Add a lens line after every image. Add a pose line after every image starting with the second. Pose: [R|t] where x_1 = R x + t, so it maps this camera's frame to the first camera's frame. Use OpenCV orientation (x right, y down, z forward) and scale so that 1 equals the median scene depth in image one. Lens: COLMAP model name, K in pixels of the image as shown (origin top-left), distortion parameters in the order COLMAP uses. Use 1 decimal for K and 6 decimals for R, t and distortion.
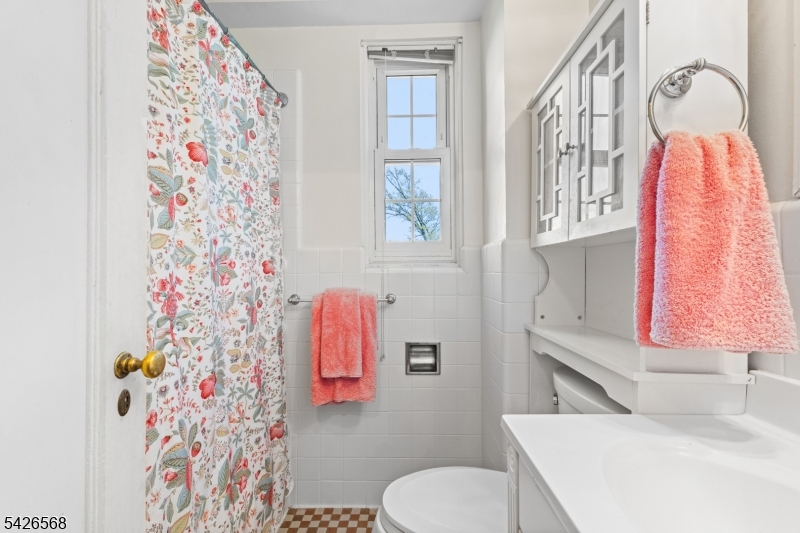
lens RADIAL K [[342.2, 0, 399.2], [0, 342.2, 272.9], [0, 0, 1]] dist [0.003271, 0.000395]
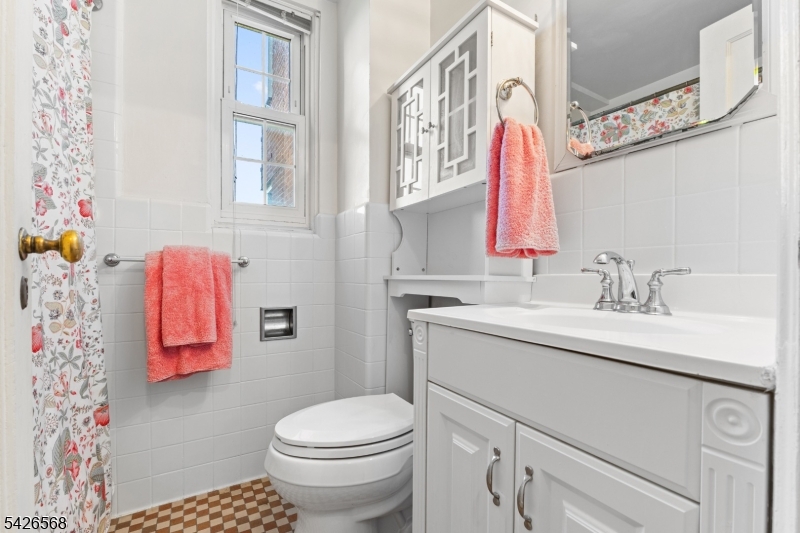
lens RADIAL K [[346.2, 0, 404.3], [0, 346.2, 278.6], [0, 0, 1]] dist [-0.007386, -0.000071]
pose [[0.849727, -0.001514, 0.527221, -0.211218], [-0.008329, 0.999833, 0.016295, 0.143941], [-0.527157, -0.018237, 0.849572, -0.054765]]
